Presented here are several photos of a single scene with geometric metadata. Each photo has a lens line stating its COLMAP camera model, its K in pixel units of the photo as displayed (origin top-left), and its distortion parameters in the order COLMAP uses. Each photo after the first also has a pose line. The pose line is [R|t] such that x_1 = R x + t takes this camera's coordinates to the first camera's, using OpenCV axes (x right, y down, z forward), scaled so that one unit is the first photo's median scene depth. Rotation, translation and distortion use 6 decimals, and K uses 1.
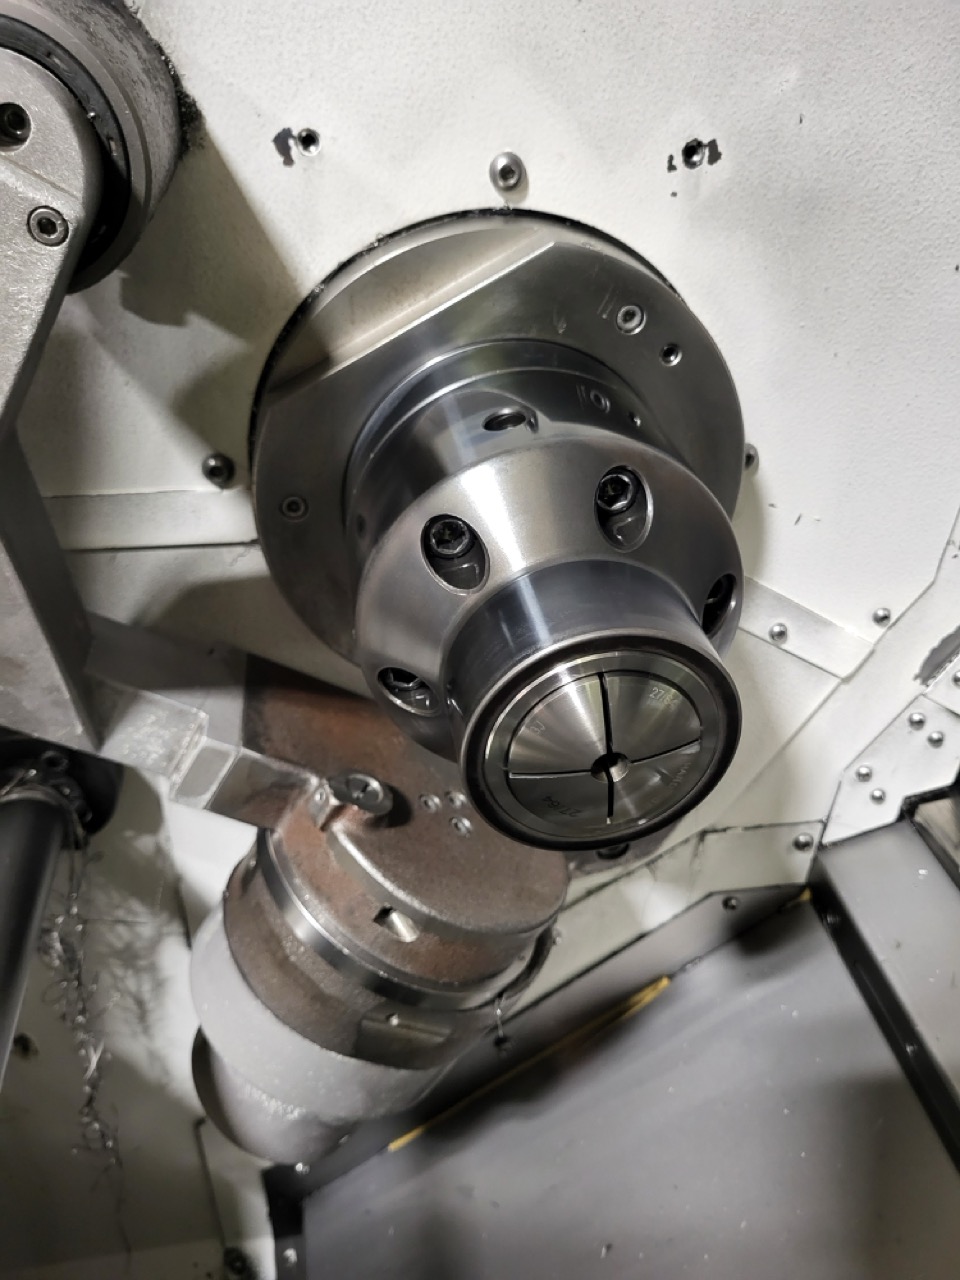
lens RADIAL K [[973.9, 0, 480.5], [0, 973.9, 637.9], [0, 0, 1]] dist [0.048656, -0.031089]
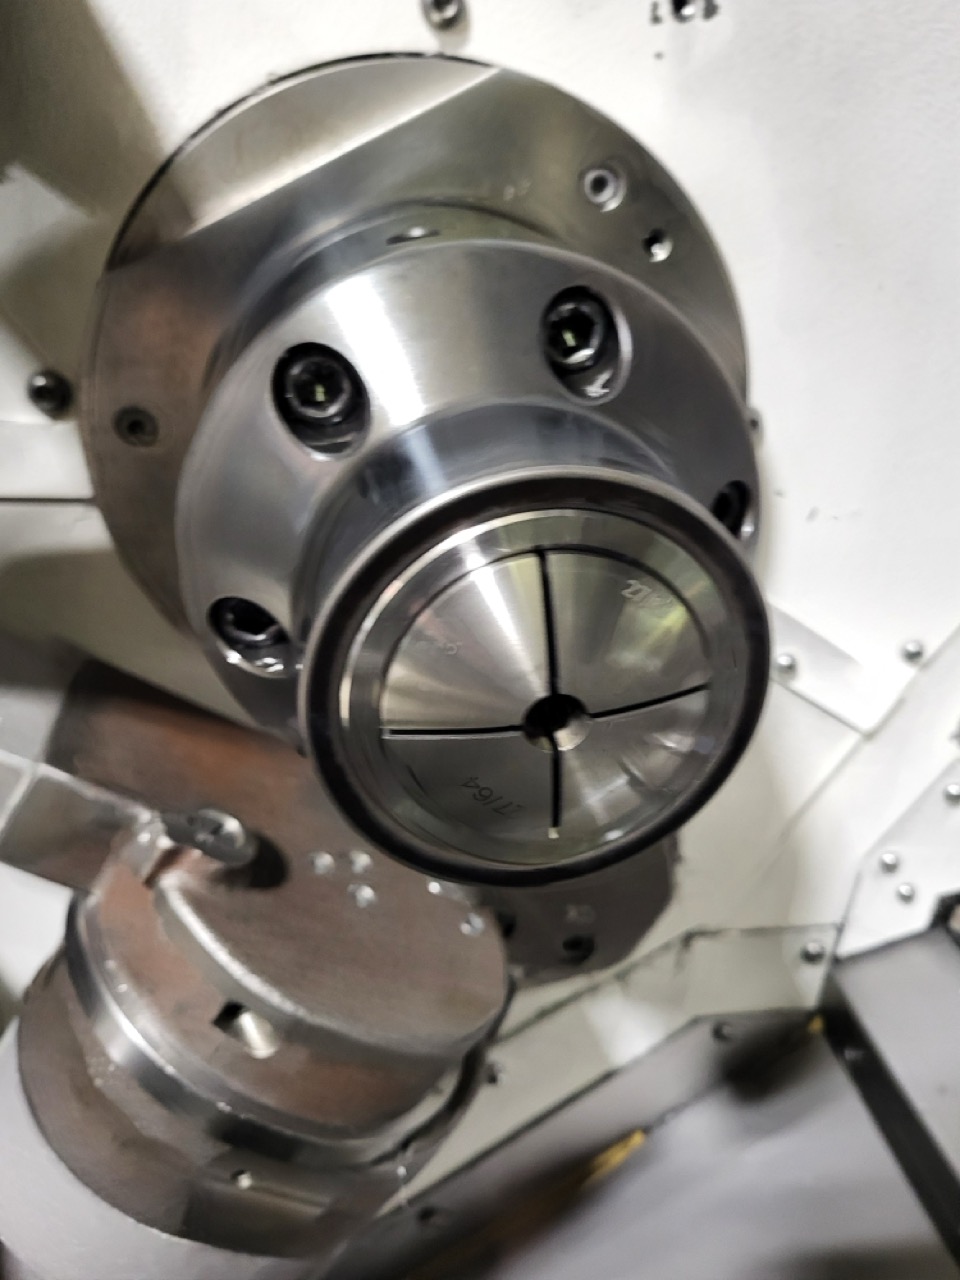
lens RADIAL K [[1005.1, 0, 483.8], [0, 1005.1, 640.6], [0, 0, 1]] dist [0.012094, -0.002224]
pose [[0.999039, 0.031755, 0.030198, 0.046298], [-0.027583, 0.991164, -0.129740, 0.107348], [-0.034051, 0.128783, 0.991088, 0.257501]]
